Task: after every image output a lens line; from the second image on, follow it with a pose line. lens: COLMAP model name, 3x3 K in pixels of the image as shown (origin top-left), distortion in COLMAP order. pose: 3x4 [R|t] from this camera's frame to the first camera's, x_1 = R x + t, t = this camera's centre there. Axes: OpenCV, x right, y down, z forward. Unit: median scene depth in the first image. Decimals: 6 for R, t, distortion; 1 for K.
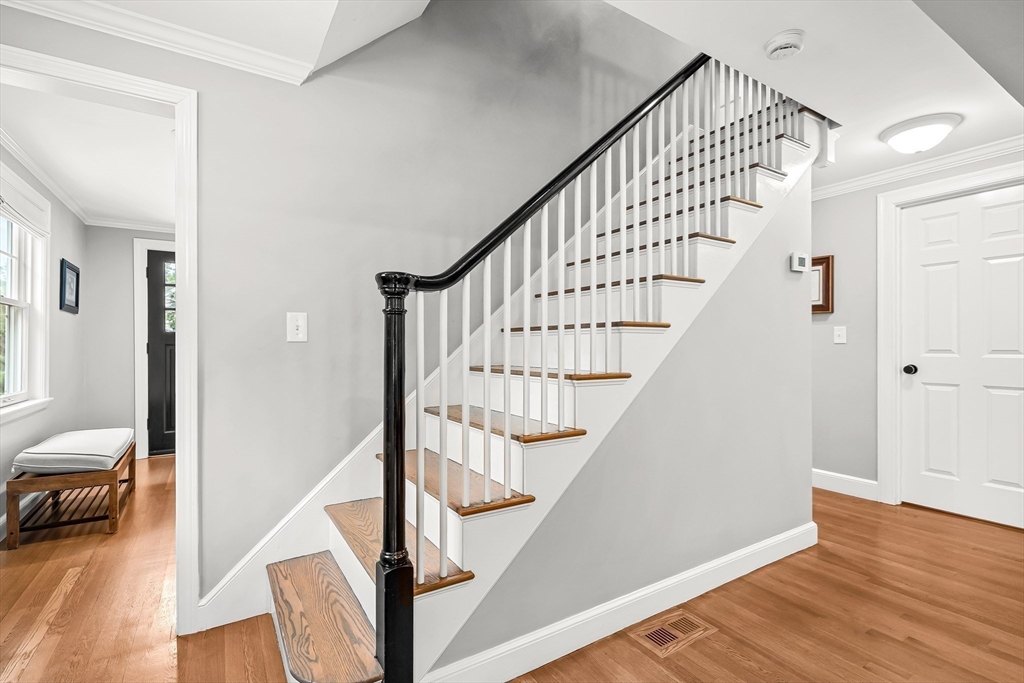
lens RADIAL K [[469.4, 0, 510.8], [0, 469.4, 345.1], [0, 0, 1]] dist [-0.001419, -0.000067]
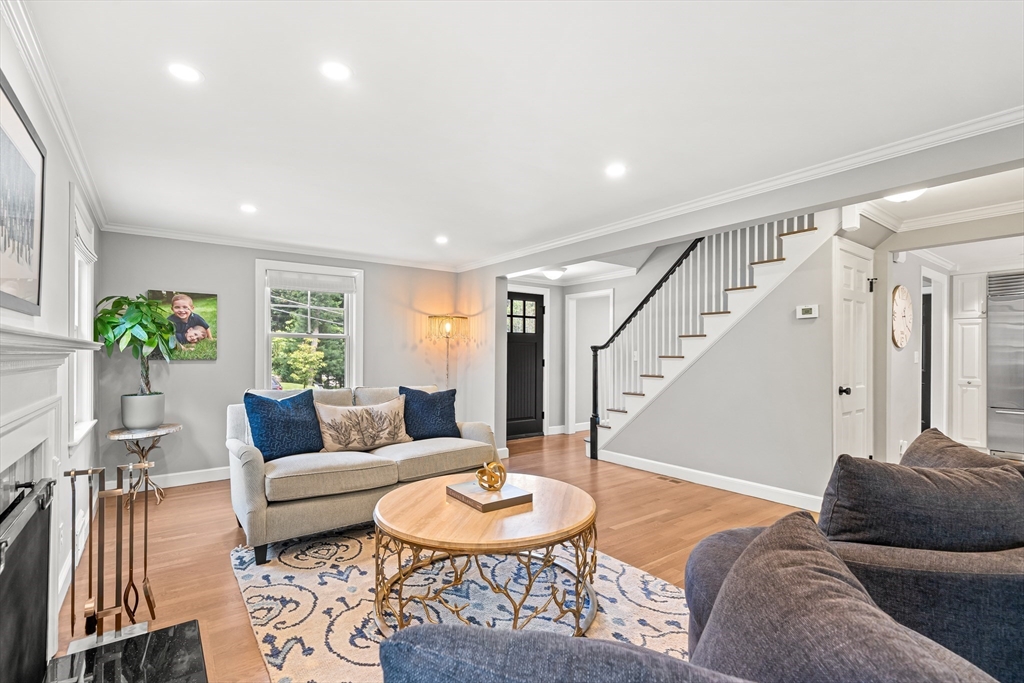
lens RADIAL K [[479.0, 0, 512.0], [0, 479.0, 351.3], [0, 0, 1]] dist [-0.001756, 0.000452]
pose [[0.082815, -0.000365, -0.996565, 3.377281], [0.001708, 0.999999, -0.000224, -0.092218], [0.996564, -0.001683, 0.082815, -0.050346]]
